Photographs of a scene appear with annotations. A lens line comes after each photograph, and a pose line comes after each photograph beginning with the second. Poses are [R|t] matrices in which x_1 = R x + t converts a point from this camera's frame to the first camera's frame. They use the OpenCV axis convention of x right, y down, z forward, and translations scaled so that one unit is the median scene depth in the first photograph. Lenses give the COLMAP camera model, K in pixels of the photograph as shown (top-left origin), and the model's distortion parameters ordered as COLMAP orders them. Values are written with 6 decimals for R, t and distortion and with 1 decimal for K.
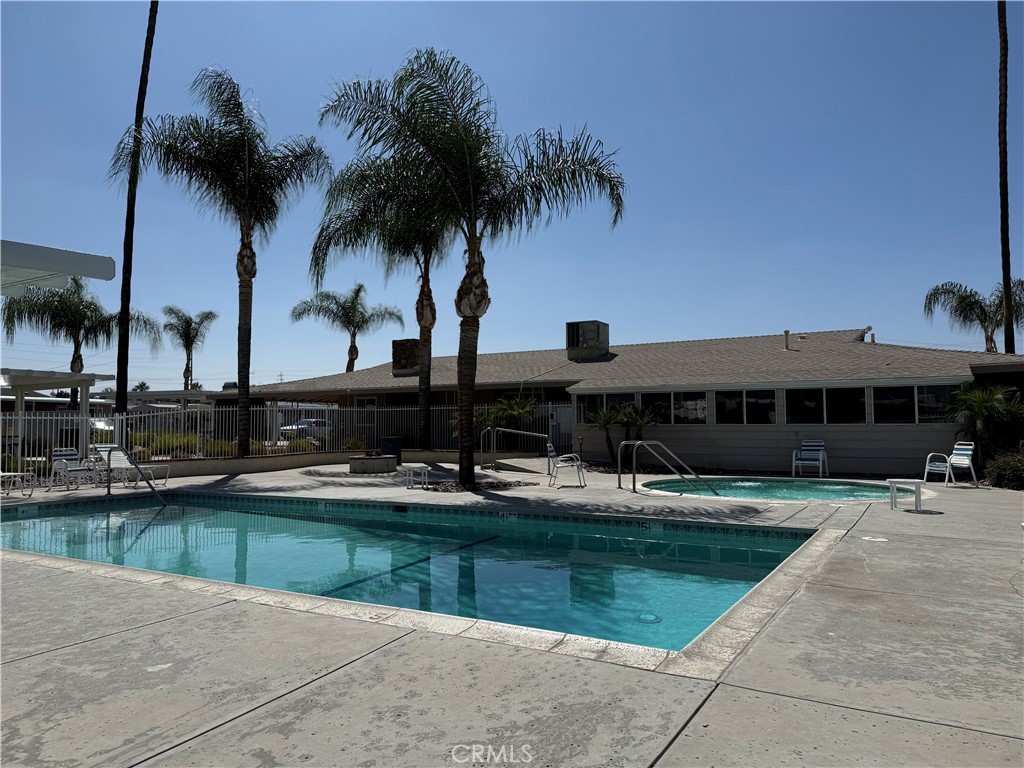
lens RADIAL K [[737.4, 0, 512.0], [0, 737.4, 384.0], [0, 0, 1]] dist [0.114199, -0.000156]
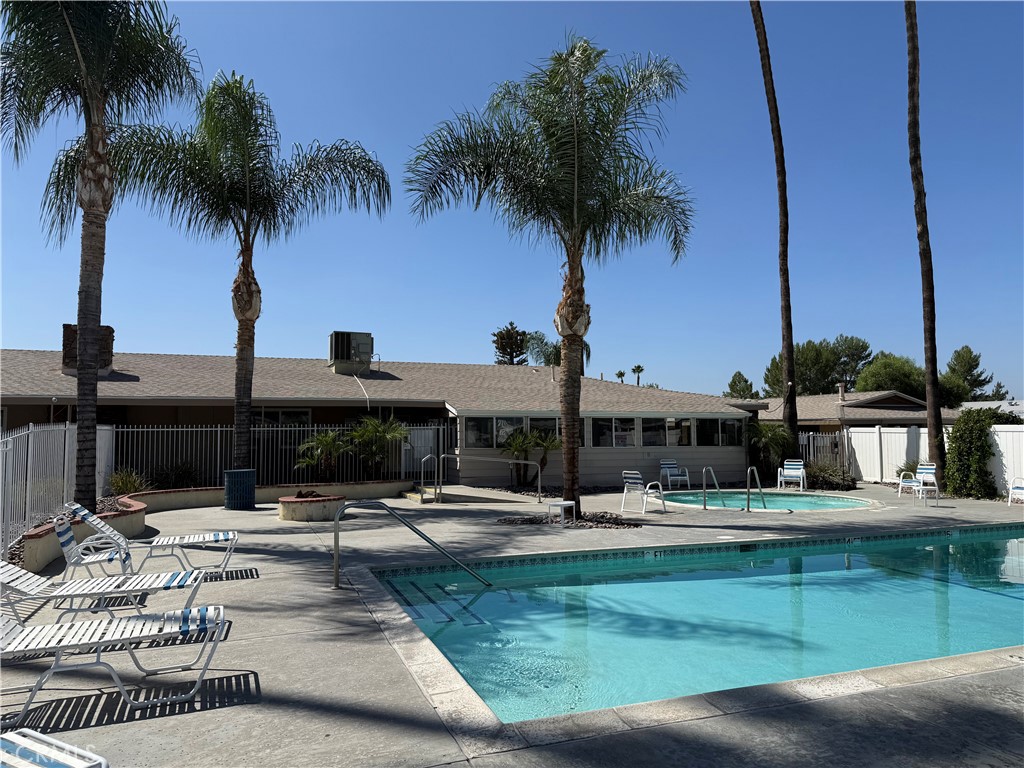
lens RADIAL K [[737.4, 0, 512.0], [0, 737.4, 384.0], [0, 0, 1]] dist [0.114199, -0.000156]
pose [[0.627343, 0.059641, 0.776456, -0.604308], [-0.043711, 0.998188, -0.041356, 0.008404], [-0.777515, -0.007995, 0.628813, 0.360134]]
